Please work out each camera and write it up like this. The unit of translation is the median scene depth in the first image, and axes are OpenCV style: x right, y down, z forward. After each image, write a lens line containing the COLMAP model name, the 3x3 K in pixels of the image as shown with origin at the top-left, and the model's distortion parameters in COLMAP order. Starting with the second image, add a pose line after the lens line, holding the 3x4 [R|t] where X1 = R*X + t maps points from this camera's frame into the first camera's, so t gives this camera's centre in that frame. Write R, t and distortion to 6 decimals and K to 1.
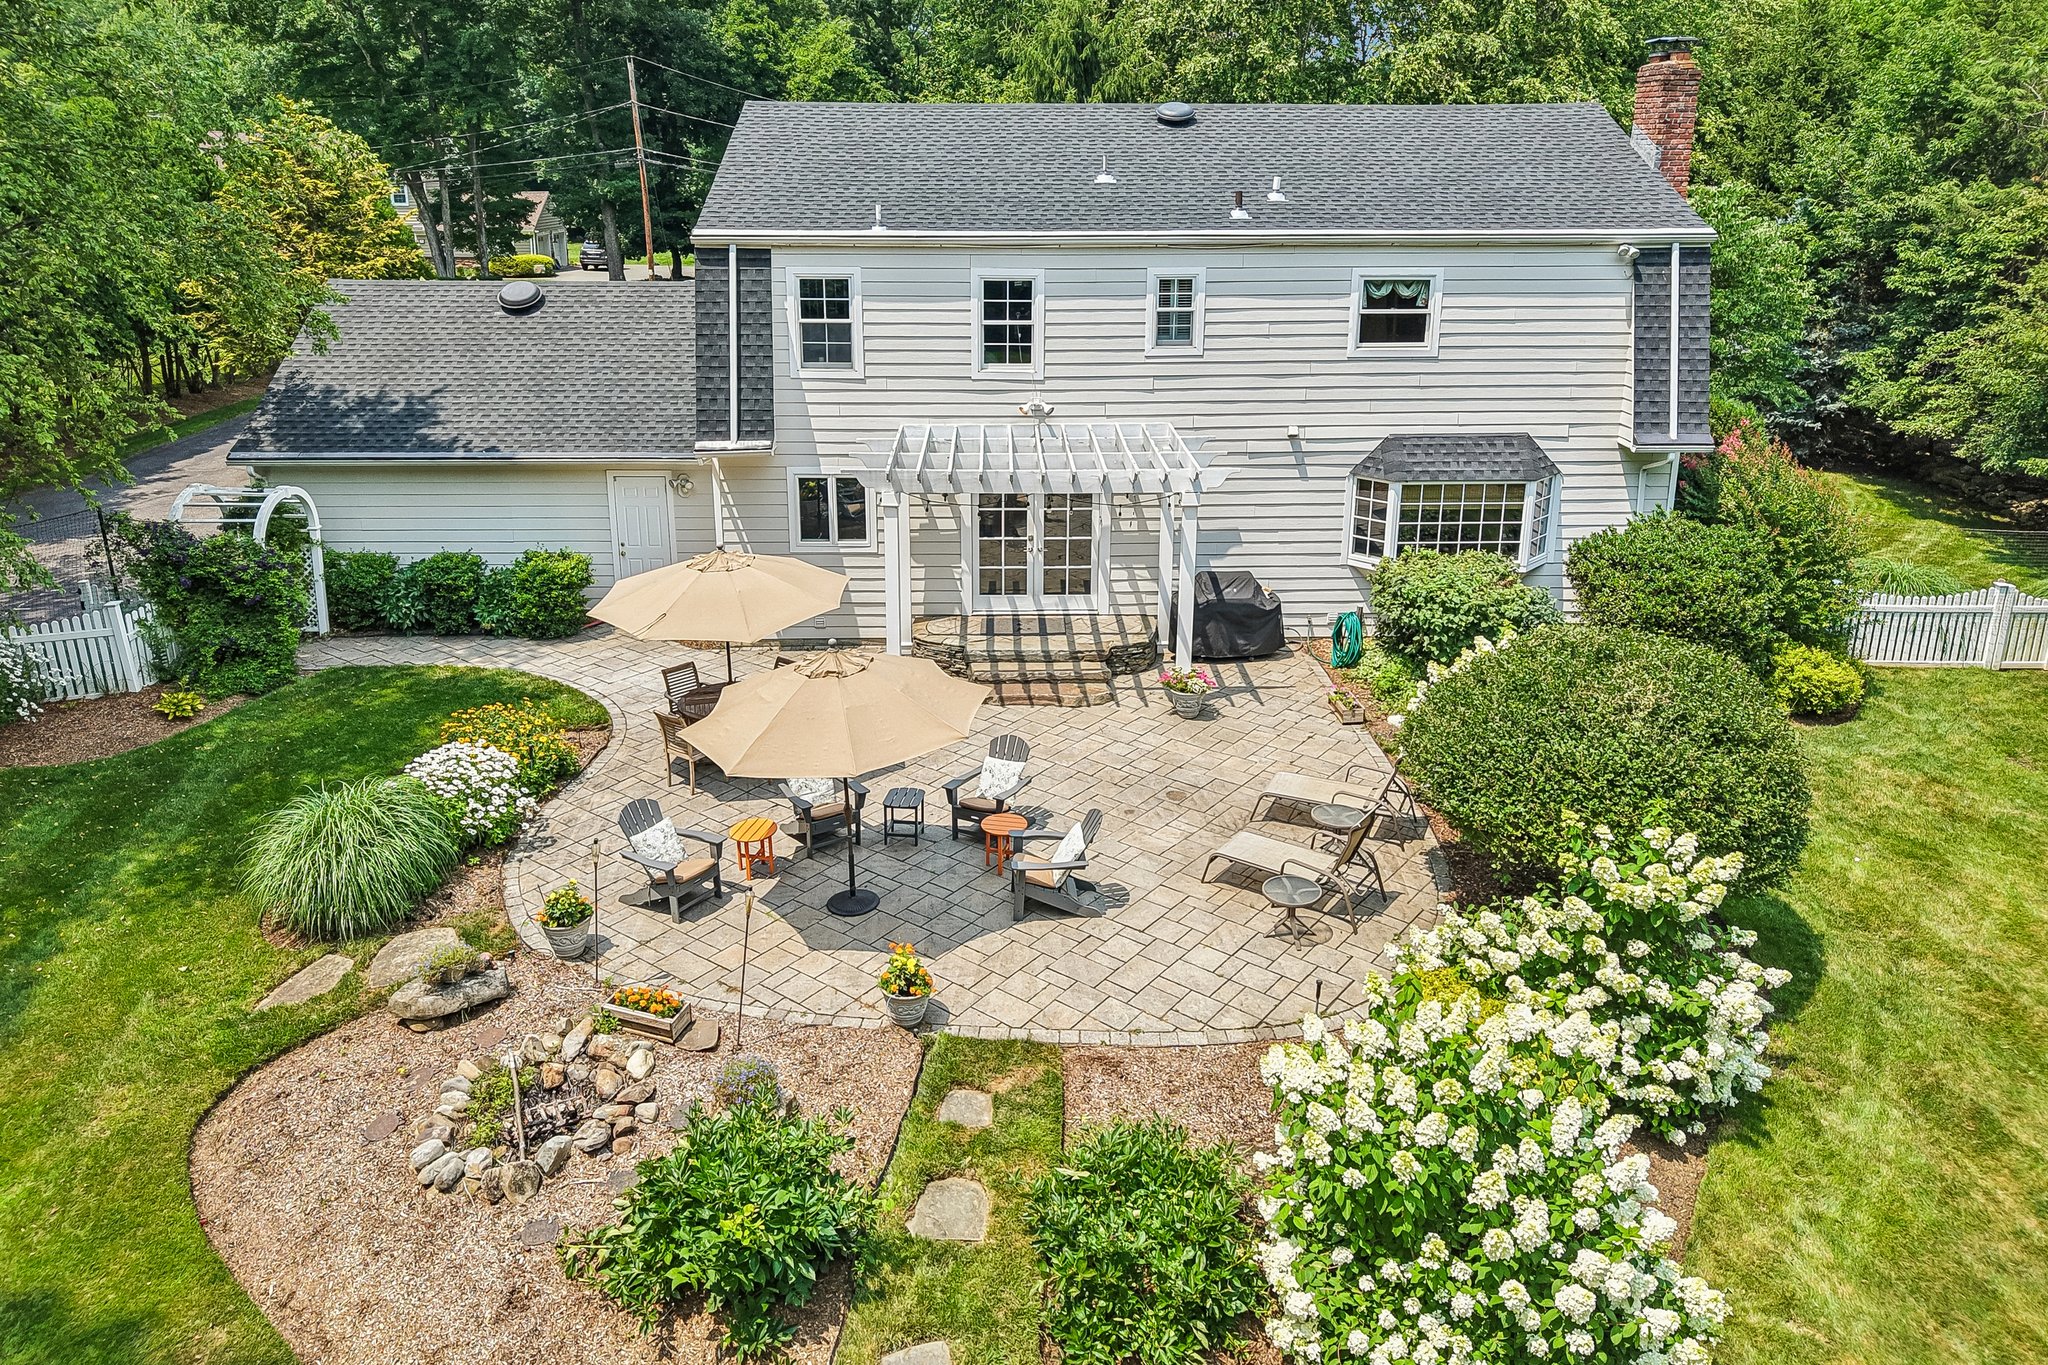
lens RADIAL K [[1316.4, 0, 996.2], [0, 1316.4, 553.1], [0, 0, 1]] dist [0.005675, -0.003968]
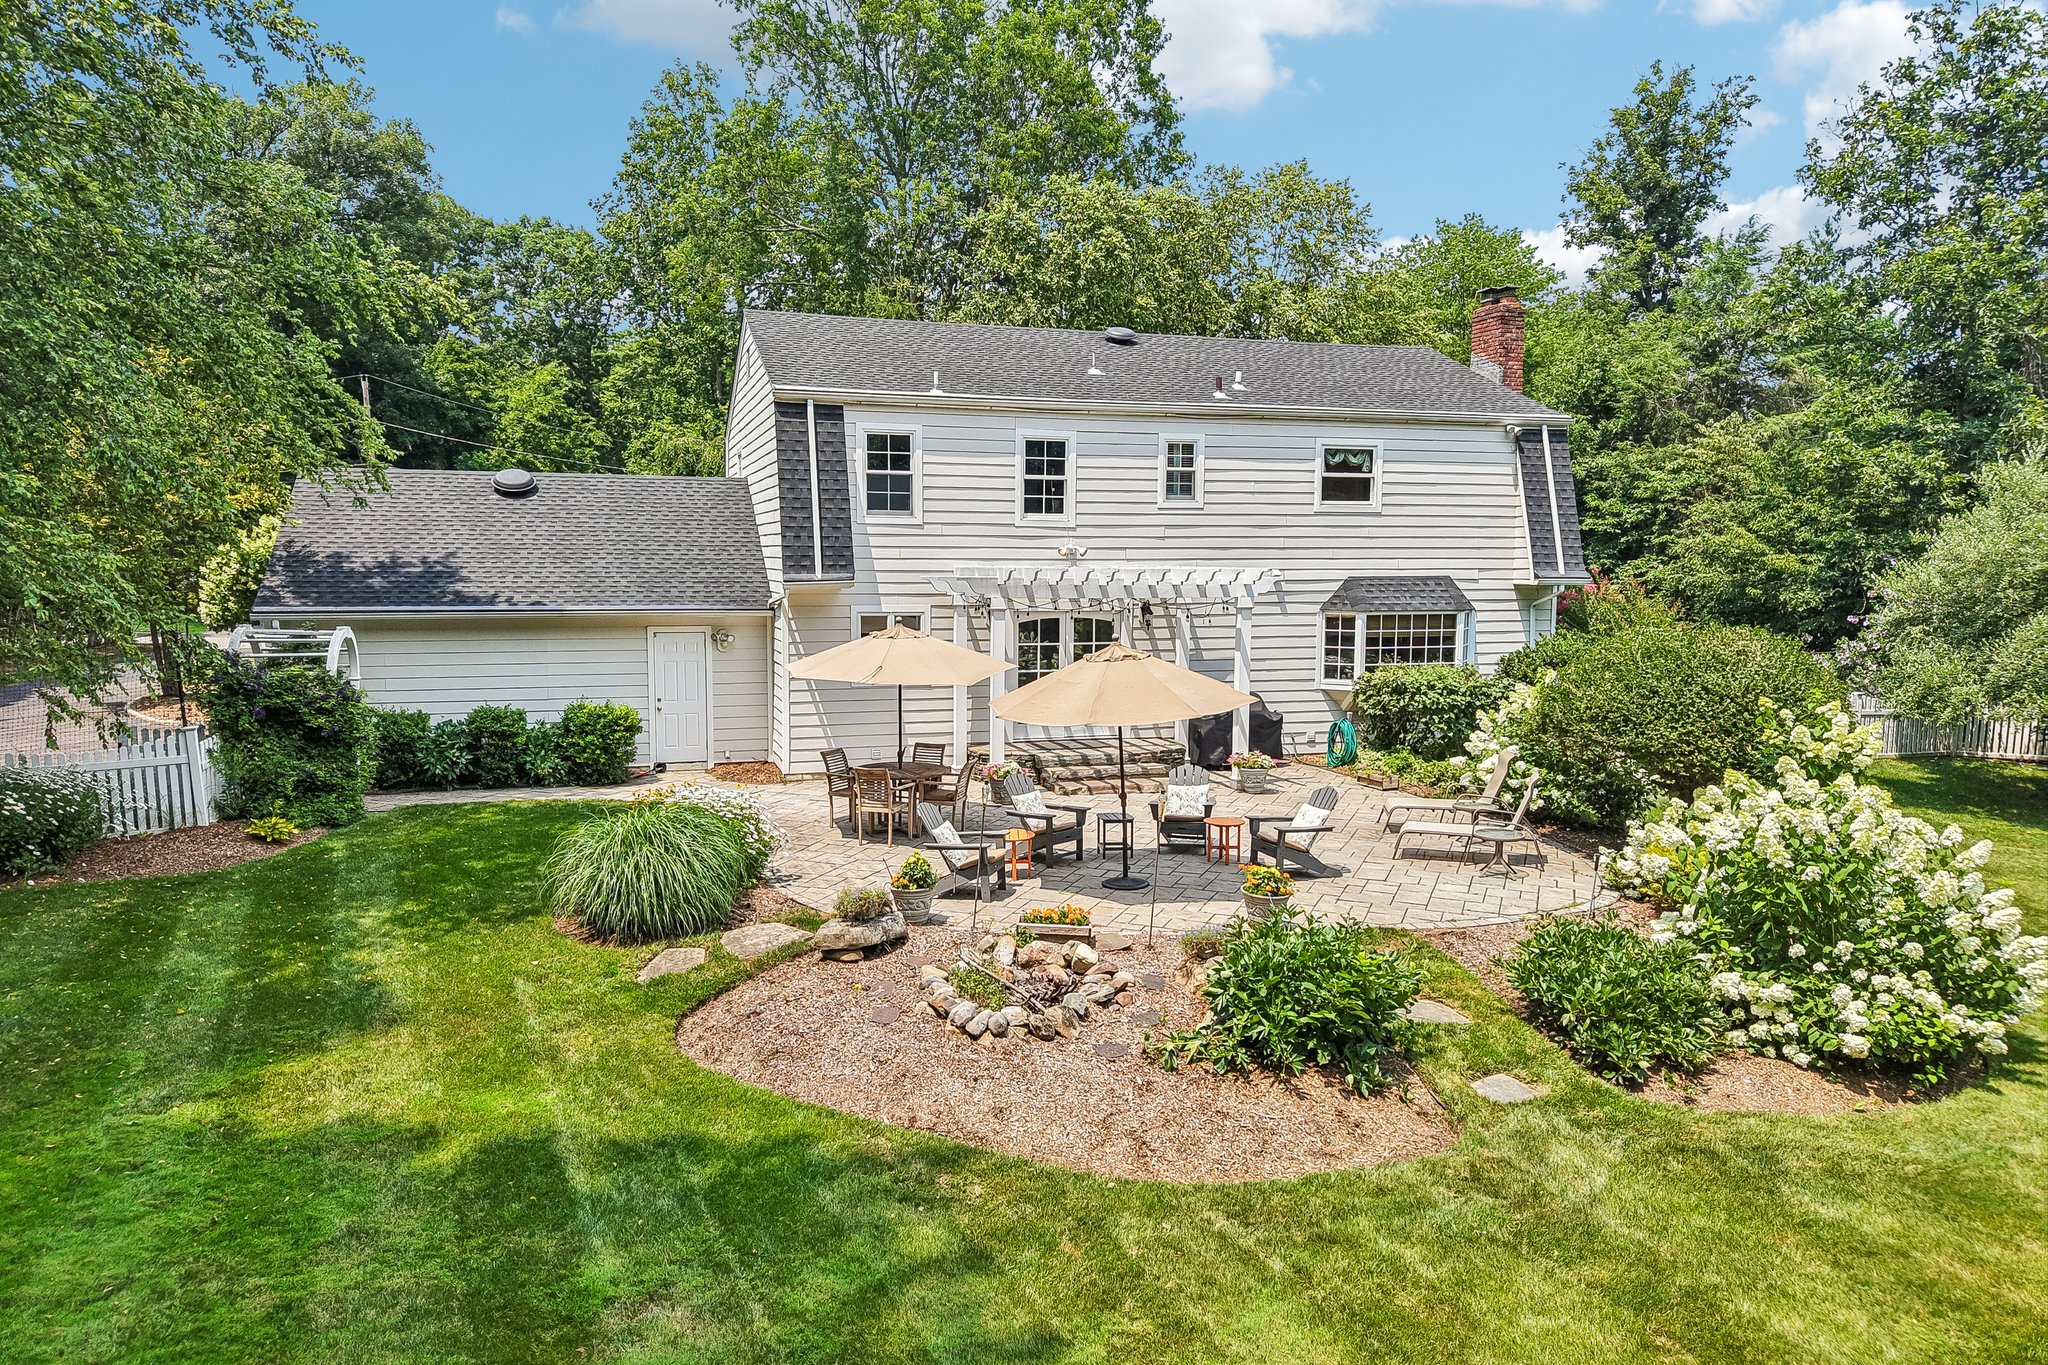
lens RADIAL K [[1263.9, 0, 987.4], [0, 1263.9, 684.8], [0, 0, 1]] dist [0.016091, -0.017612]
pose [[0.969457, -0.021777, 0.244294, -0.311522], [0.060353, 0.986604, -0.151557, 0.165825], [-0.237721, 0.161672, 0.957784, -0.010546]]
